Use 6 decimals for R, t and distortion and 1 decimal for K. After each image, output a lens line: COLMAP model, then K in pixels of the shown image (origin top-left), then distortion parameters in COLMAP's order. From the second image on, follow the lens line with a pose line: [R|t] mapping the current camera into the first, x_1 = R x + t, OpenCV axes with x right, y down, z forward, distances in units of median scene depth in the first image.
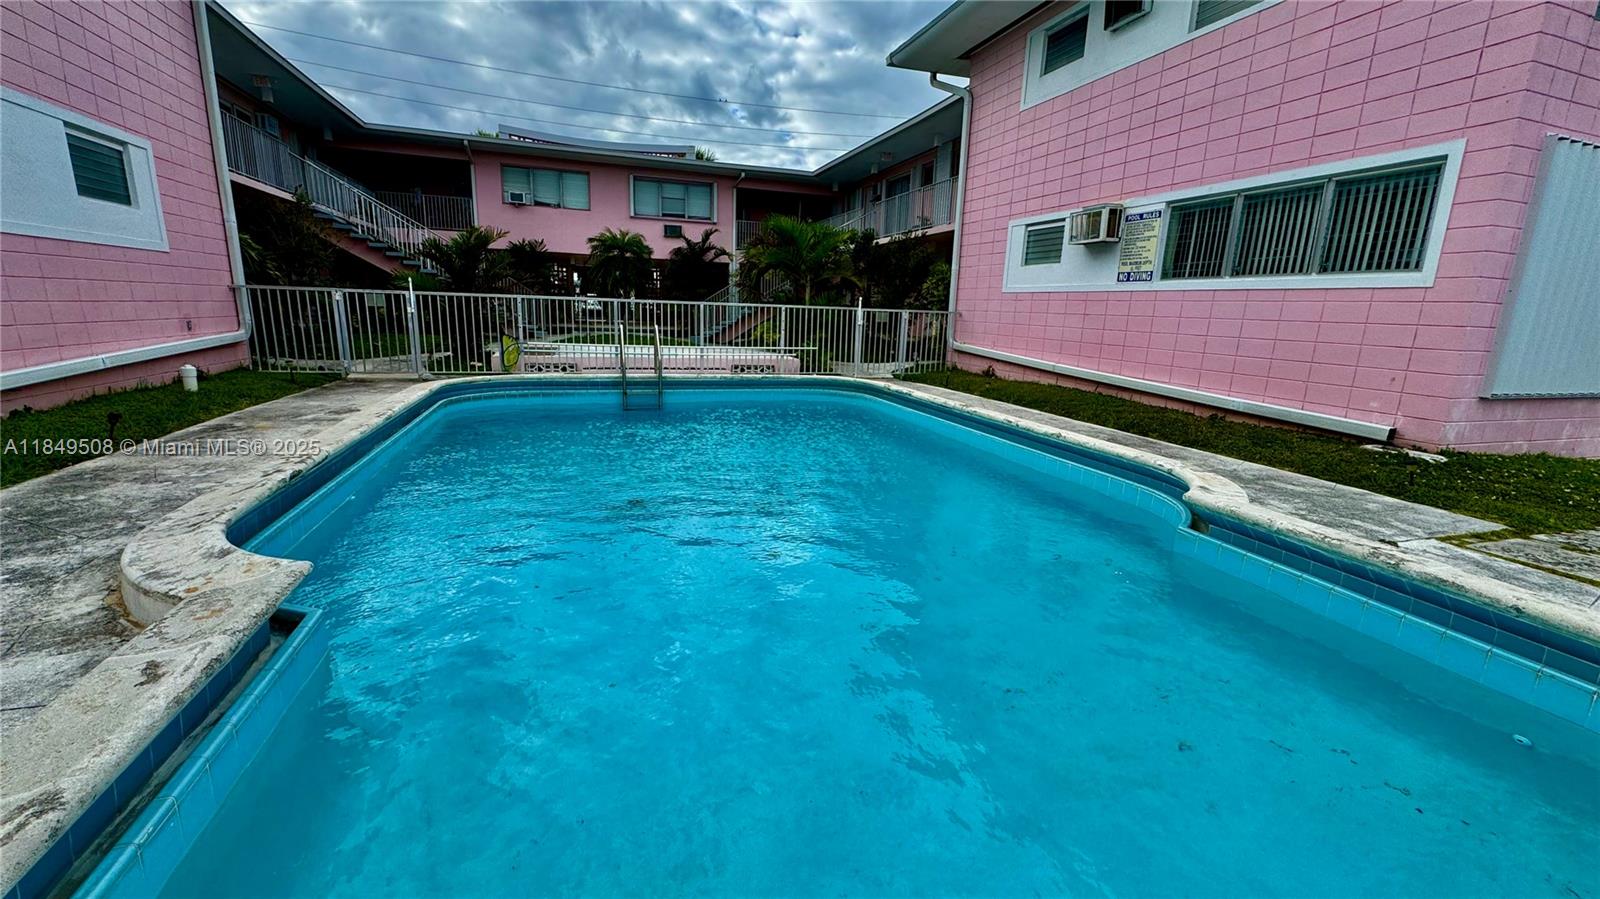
lens RADIAL K [[637.6, 0, 797.7], [0, 637.6, 448.0], [0, 0, 1]] dist [-0.001867, 0.000025]
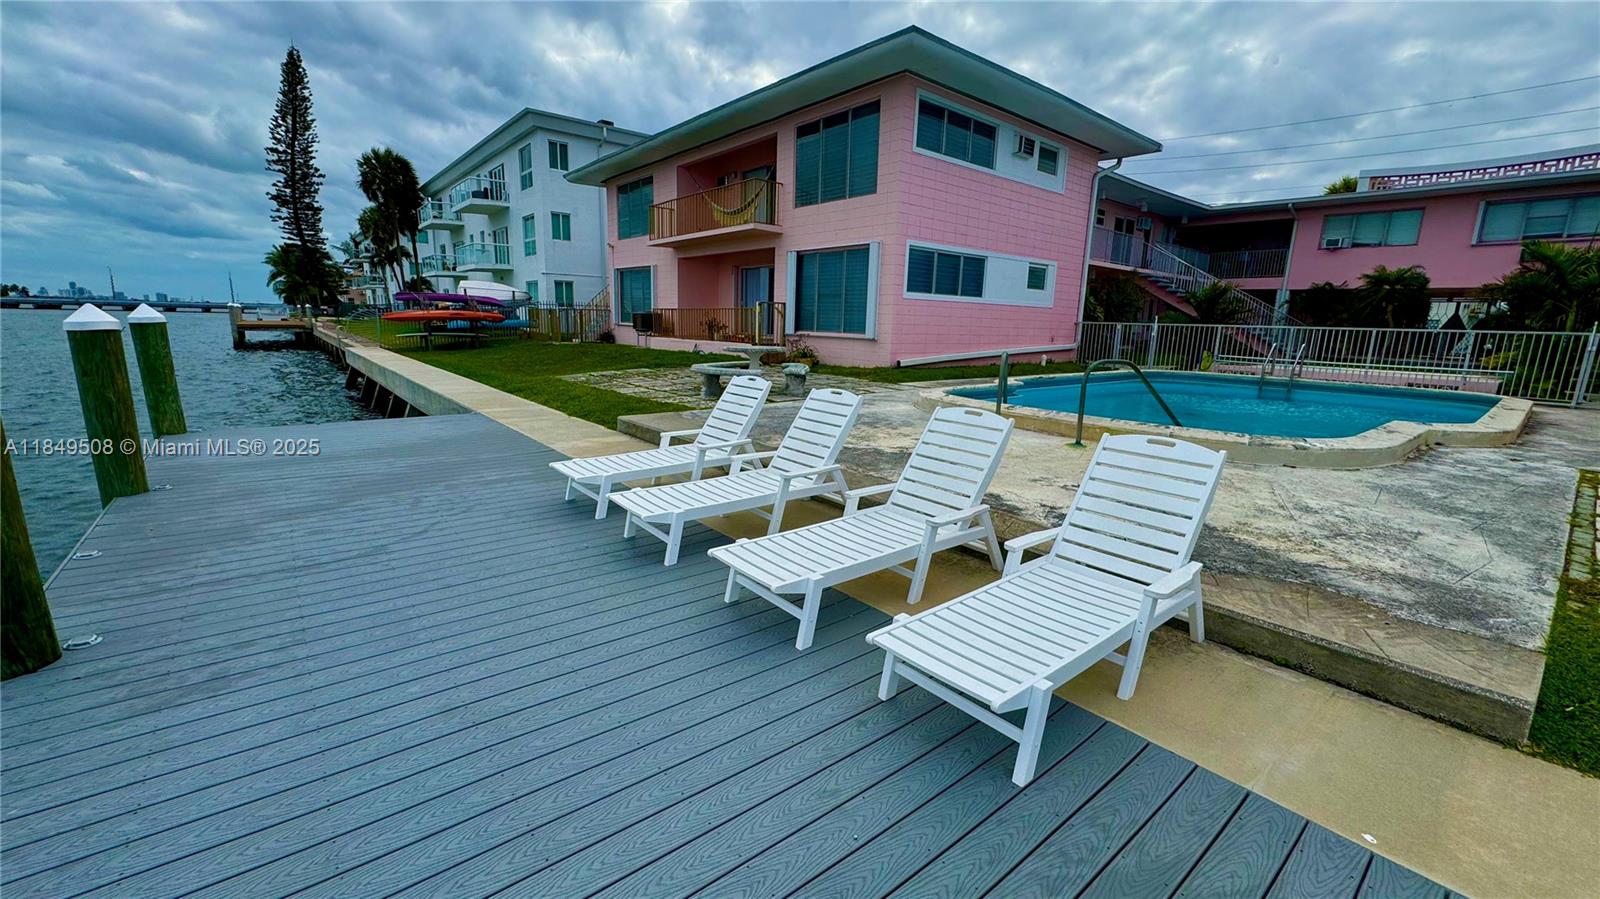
lens RADIAL K [[637.6, 0, 797.7], [0, 637.6, 448.0], [0, 0, 1]] dist [-0.001867, 0.000025]
pose [[0.354395, 0.160239, -0.921264, 0.618900], [-0.216284, 0.972539, 0.085957, 0.130016], [0.909739, 0.168792, 0.379320, -0.437582]]
